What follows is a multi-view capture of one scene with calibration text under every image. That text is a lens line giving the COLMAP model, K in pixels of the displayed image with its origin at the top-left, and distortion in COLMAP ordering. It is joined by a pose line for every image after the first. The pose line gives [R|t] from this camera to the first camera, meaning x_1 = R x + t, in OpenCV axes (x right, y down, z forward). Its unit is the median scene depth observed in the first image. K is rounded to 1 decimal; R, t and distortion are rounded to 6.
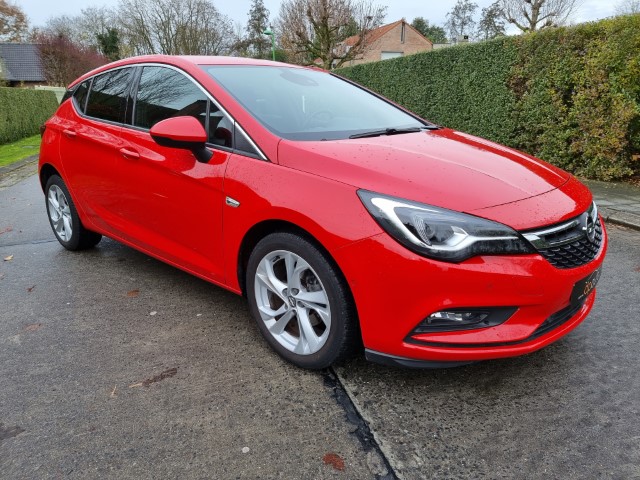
lens RADIAL K [[406.2, 0, 320.0], [0, 406.2, 240.0], [0, 0, 1]] dist [0.061354, -0.052817]
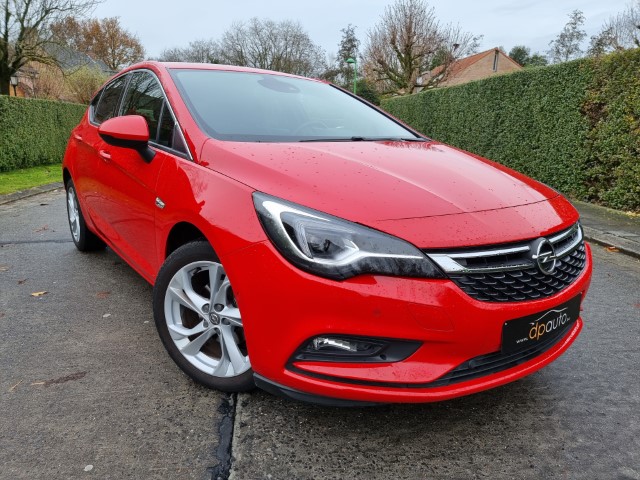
lens RADIAL K [[416.6, 0, 318.4], [0, 416.6, 245.3], [0, 0, 1]] dist [0.069511, -0.058683]
pose [[0.983109, 0.076021, -0.166485, 0.273883], [-0.085067, 0.995224, -0.047883, 0.018383], [0.162050, 0.061236, 0.984881, 0.087934]]
